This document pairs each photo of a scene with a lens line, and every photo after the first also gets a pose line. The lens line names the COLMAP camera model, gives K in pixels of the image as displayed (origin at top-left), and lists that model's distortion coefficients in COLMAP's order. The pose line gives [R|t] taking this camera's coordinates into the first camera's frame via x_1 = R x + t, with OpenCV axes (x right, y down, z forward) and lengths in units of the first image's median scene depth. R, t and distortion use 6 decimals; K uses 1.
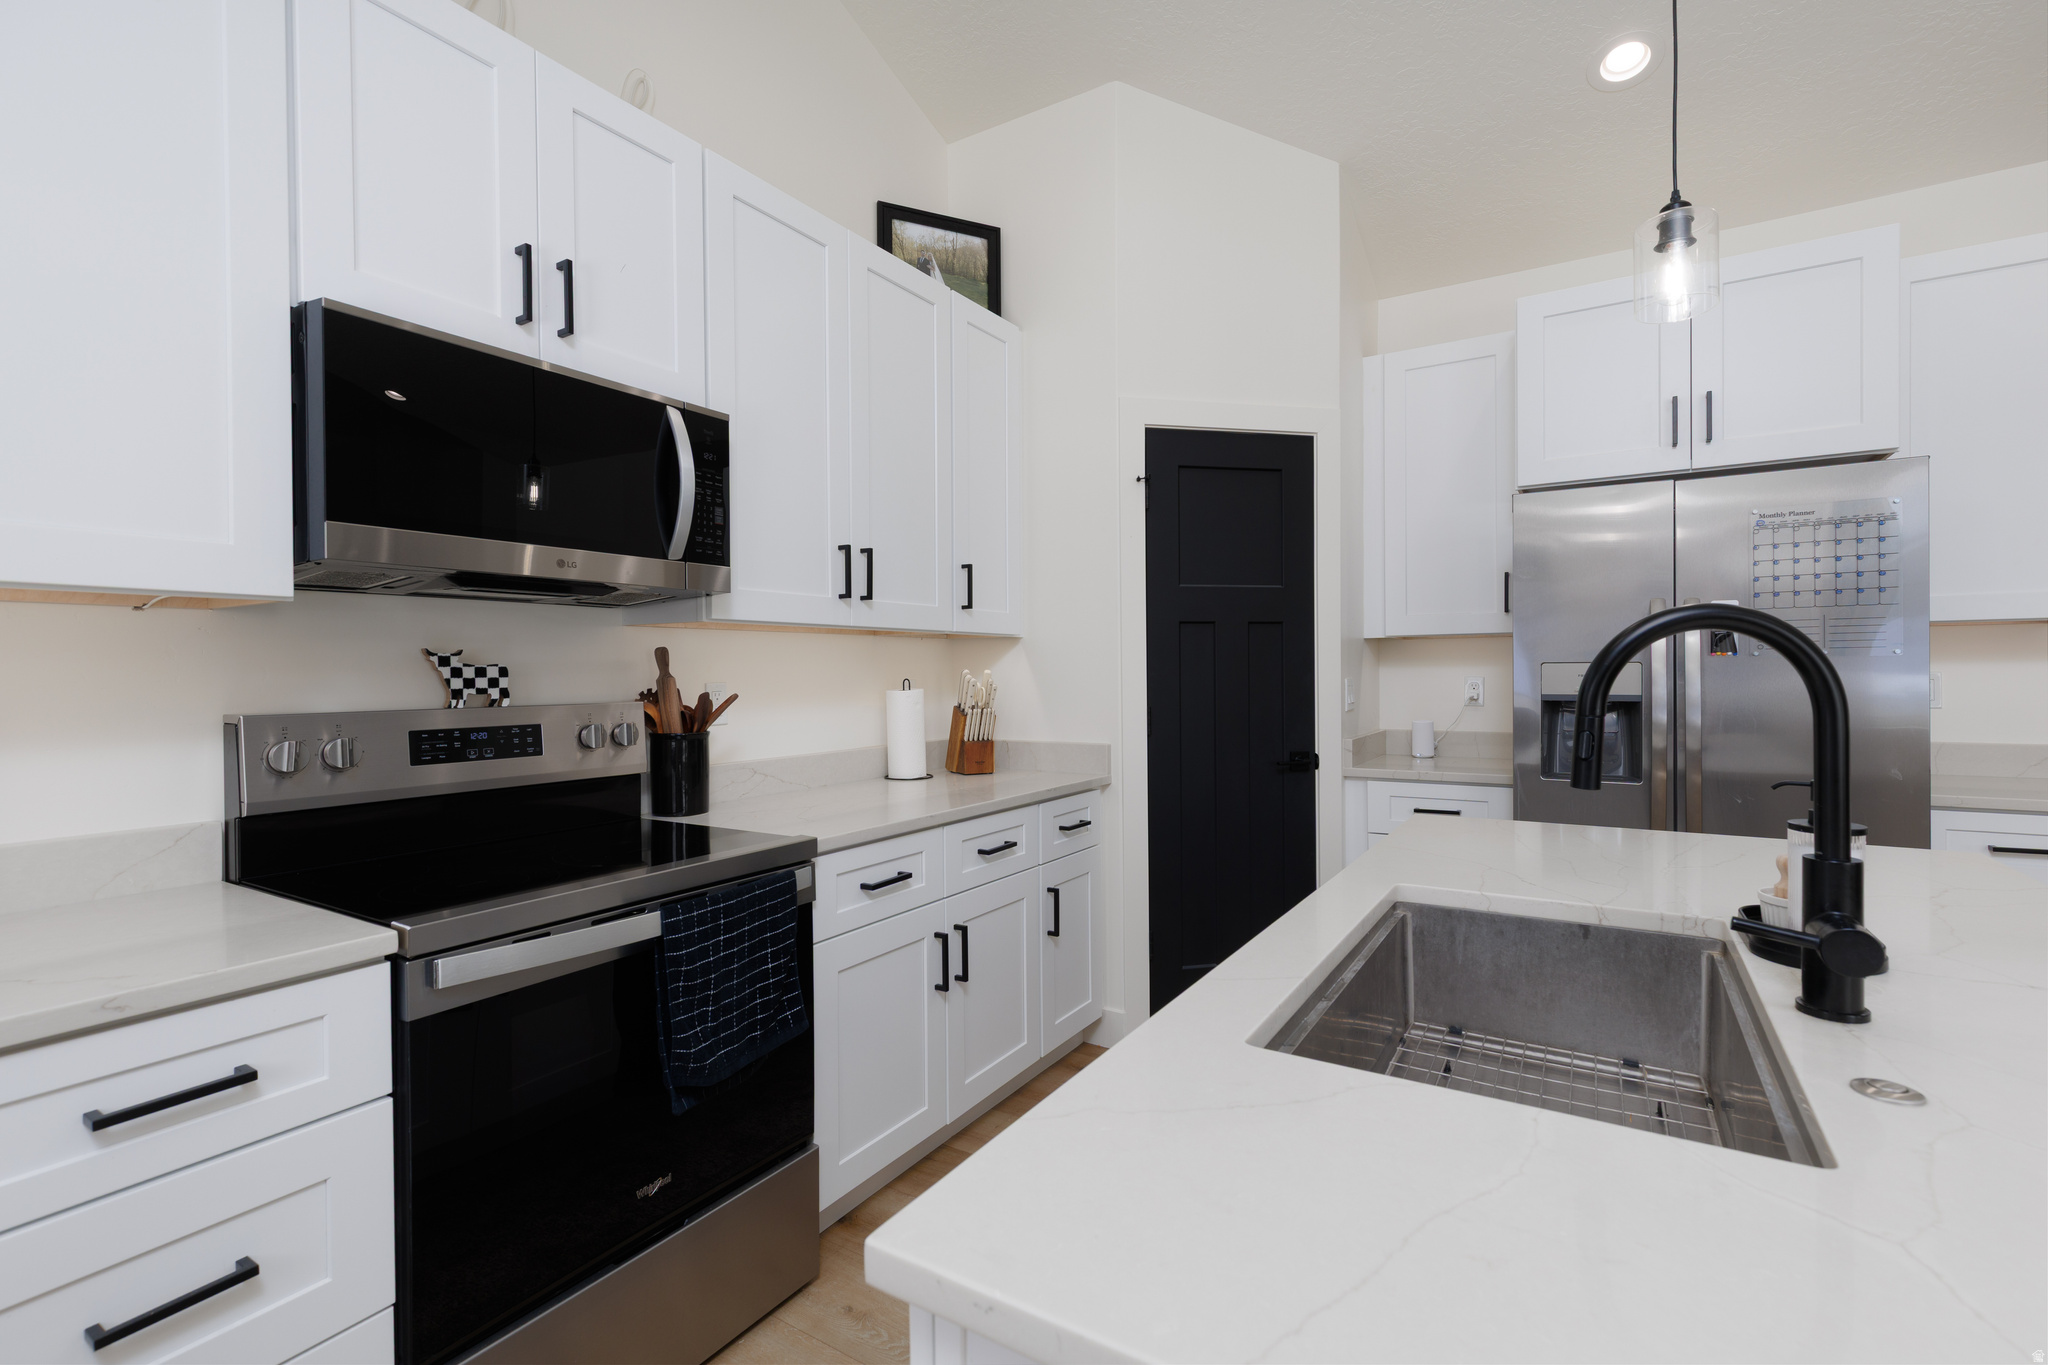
lens RADIAL K [[916.9, 0, 1025.6], [0, 916.9, 674.7], [0, 0, 1]] dist [0.011044, -0.002244]
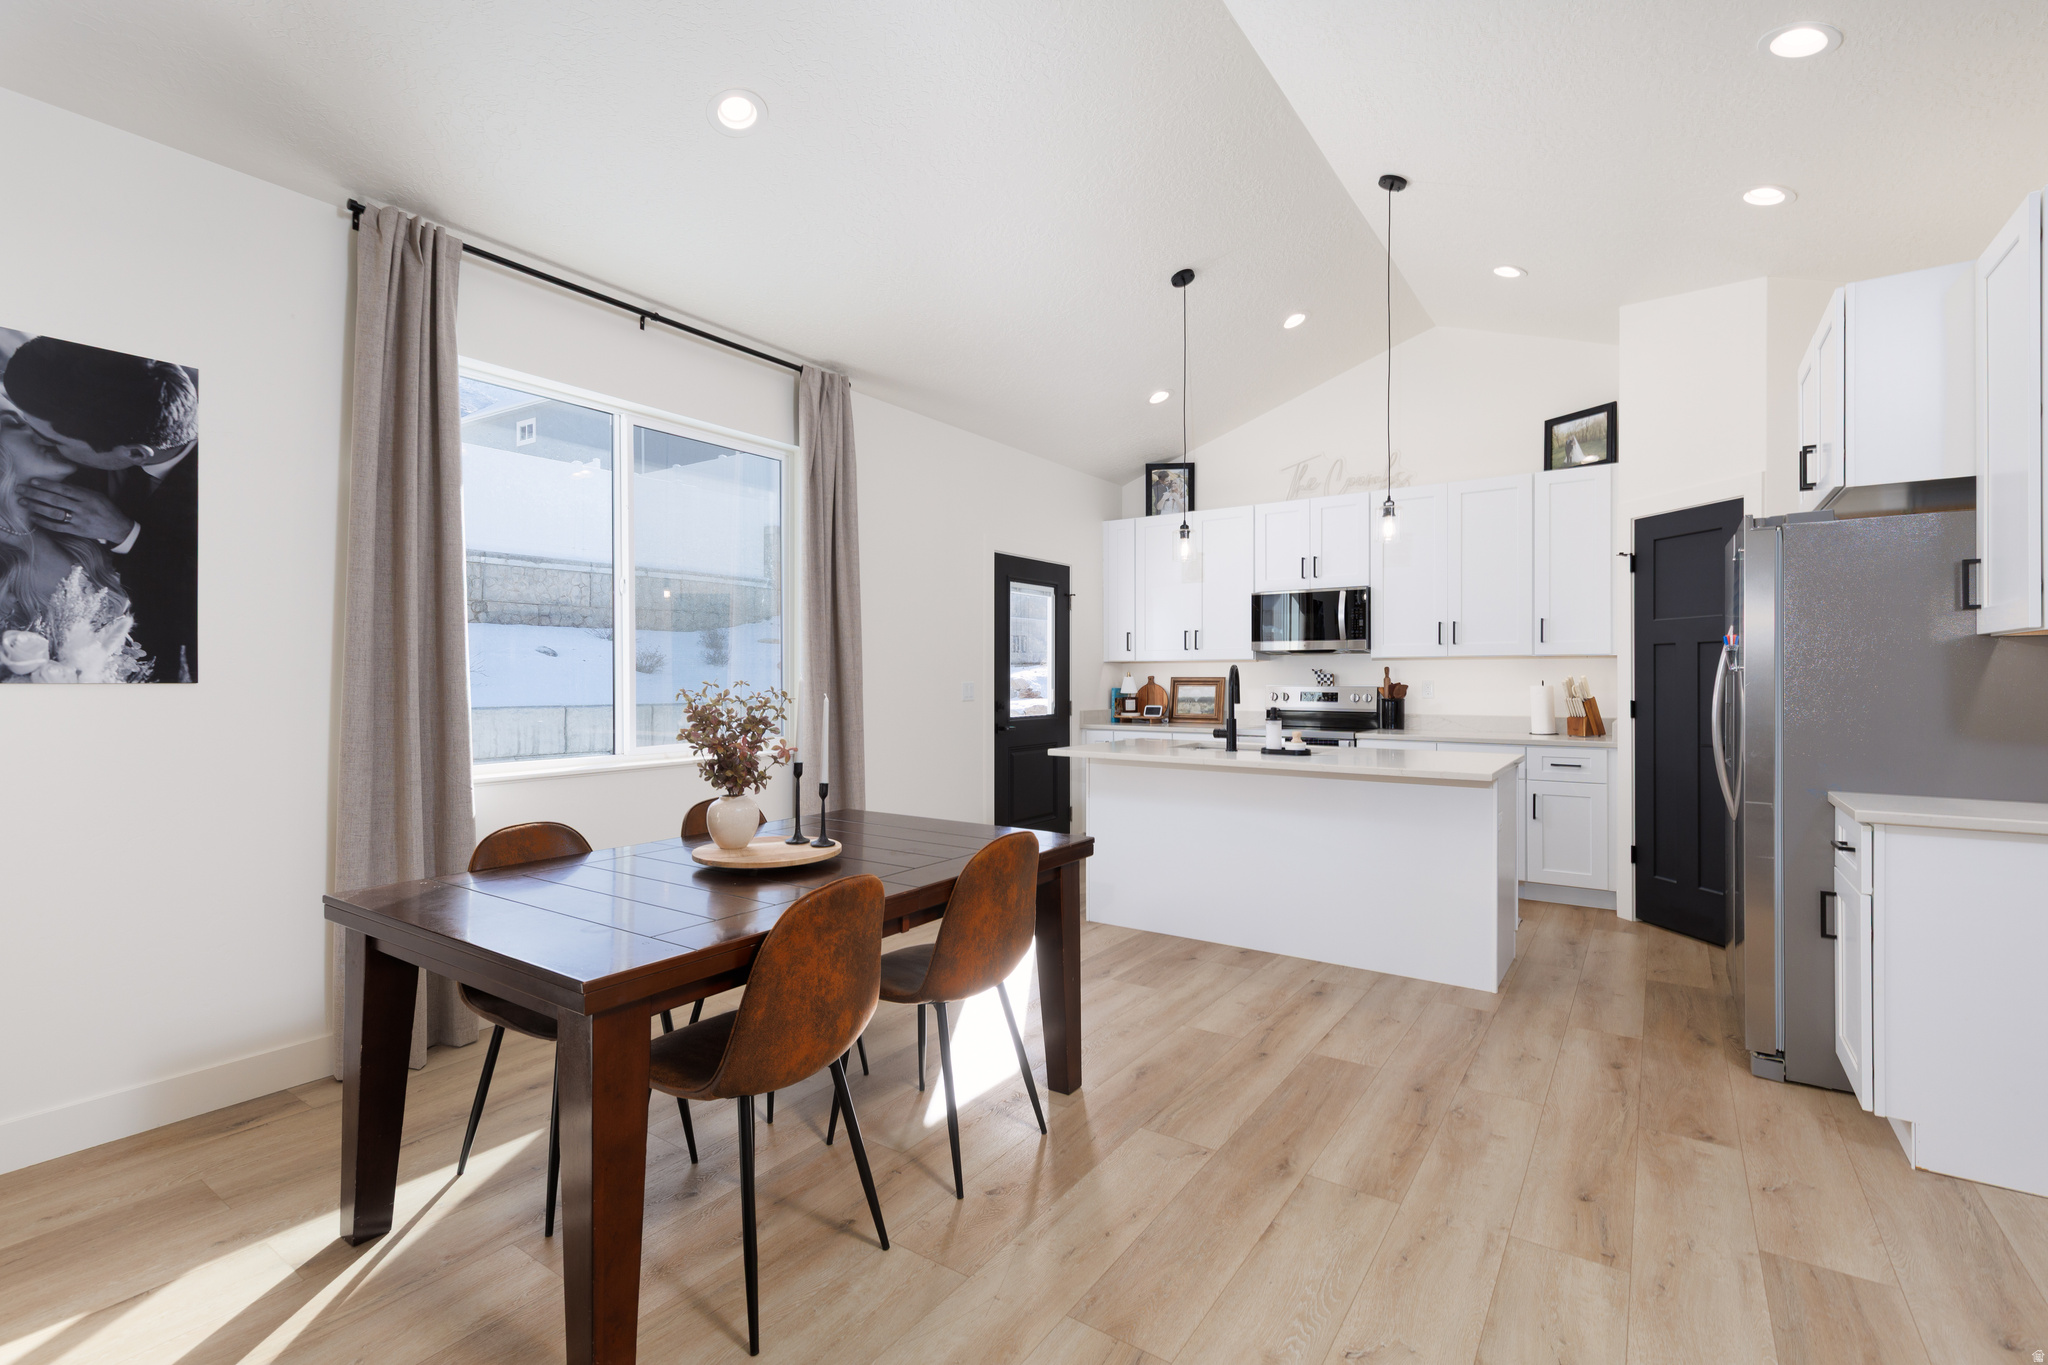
lens RADIAL K [[916.9, 0, 1027.4], [0, 916.9, 682.1], [0, 0, 1]] dist [0.011044, -0.002244]
pose [[-0.045820, 0.015194, -0.998834, 2.670372], [0.000816, 0.999885, 0.015172, -0.030220], [0.998949, -0.000120, -0.045827, 0.073570]]
